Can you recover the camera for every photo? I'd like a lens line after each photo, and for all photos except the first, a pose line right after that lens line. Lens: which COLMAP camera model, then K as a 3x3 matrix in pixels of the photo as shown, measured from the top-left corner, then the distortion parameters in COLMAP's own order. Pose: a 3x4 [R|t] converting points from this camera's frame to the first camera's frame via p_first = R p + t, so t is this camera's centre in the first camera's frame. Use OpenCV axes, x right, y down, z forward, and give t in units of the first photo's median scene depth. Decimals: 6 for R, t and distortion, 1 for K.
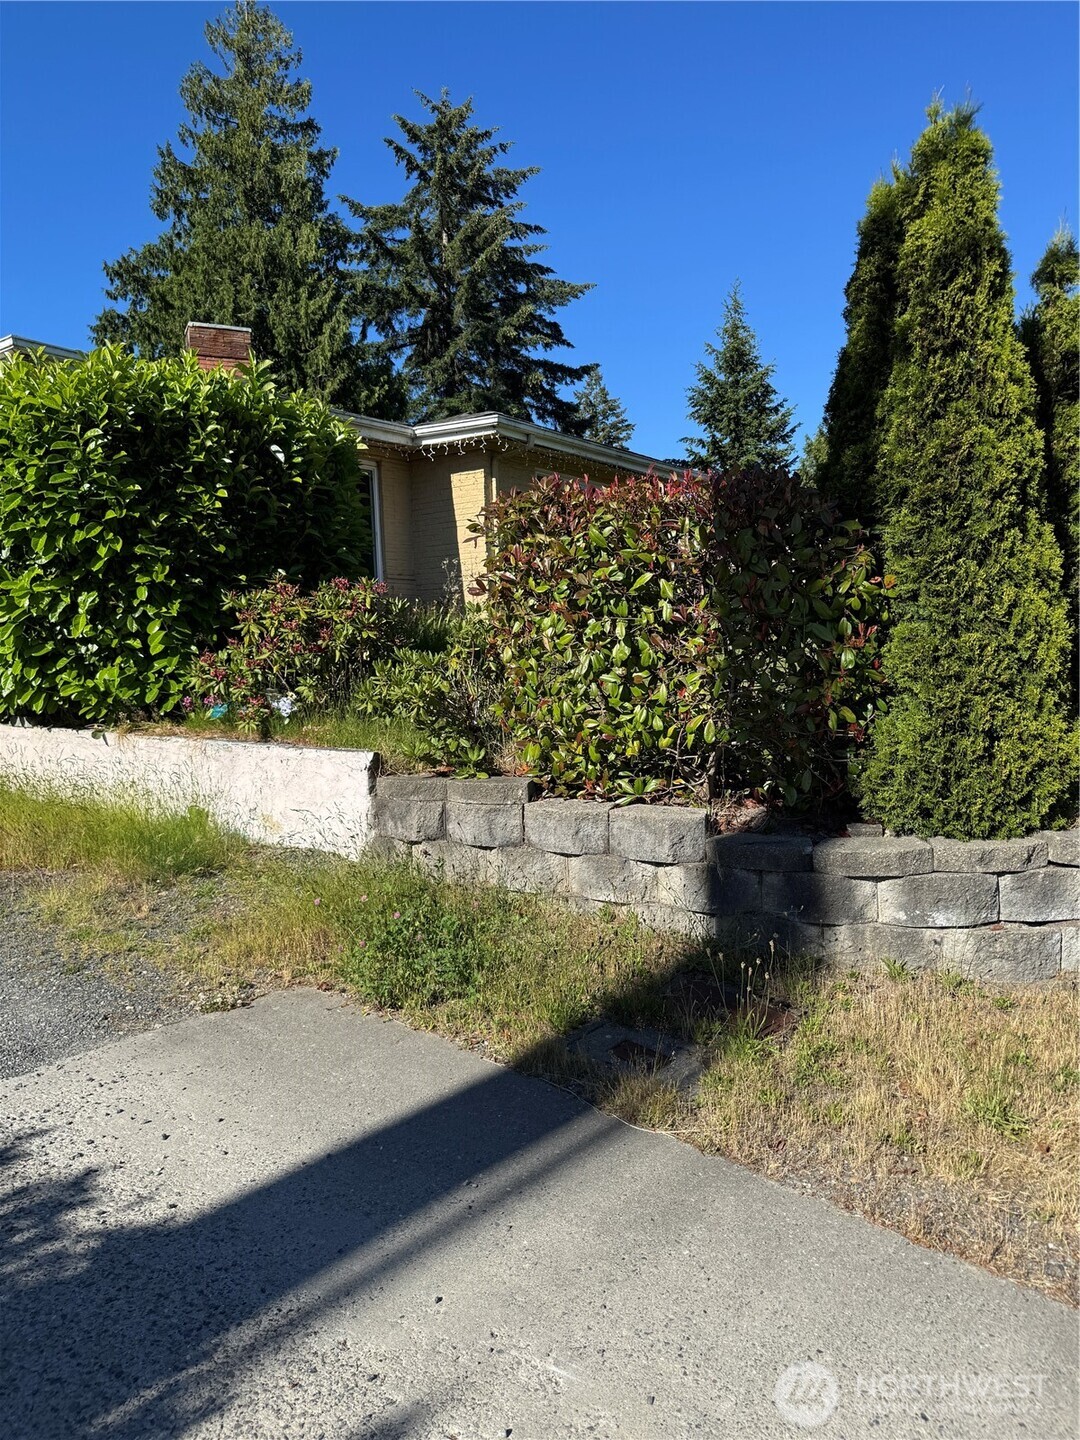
lens RADIAL K [[1029.7, 0, 540.0], [0, 1029.7, 720.0], [0, 0, 1]] dist [-0.015006, -0.000891]
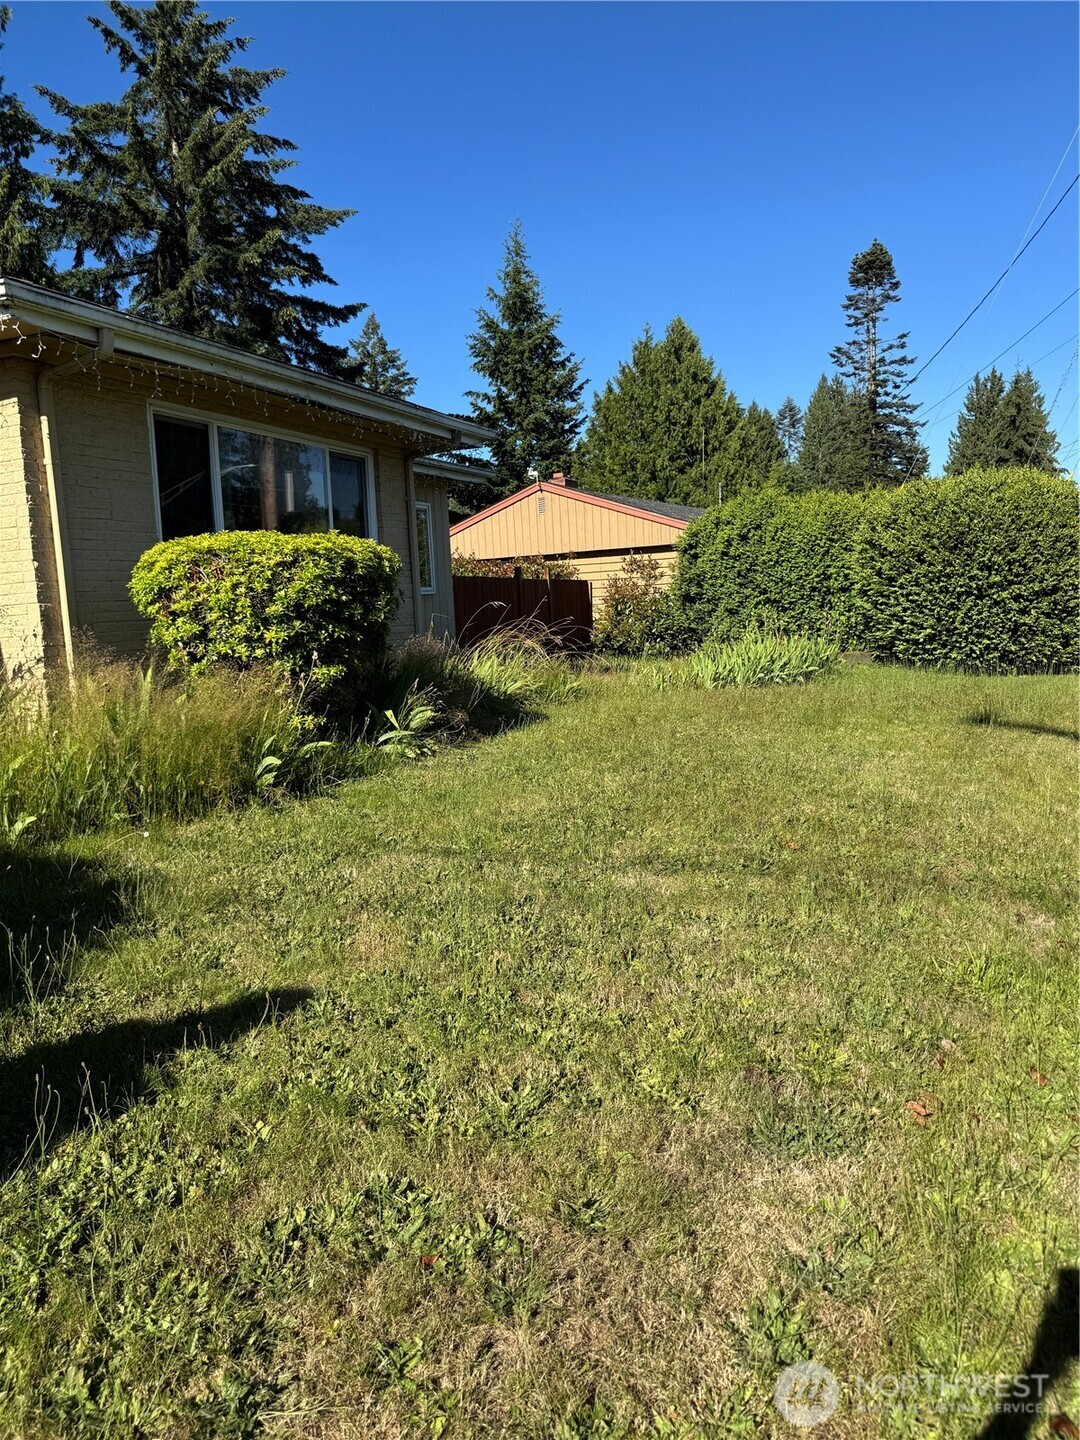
lens RADIAL K [[1029.7, 0, 540.0], [0, 1029.7, 720.0], [0, 0, 1]] dist [-0.015006, -0.000891]
pose [[0.980984, -0.045096, 0.188775, 0.039693], [0.037917, 0.998420, 0.041471, -0.034467], [-0.190347, -0.033525, 0.981144, 0.165922]]
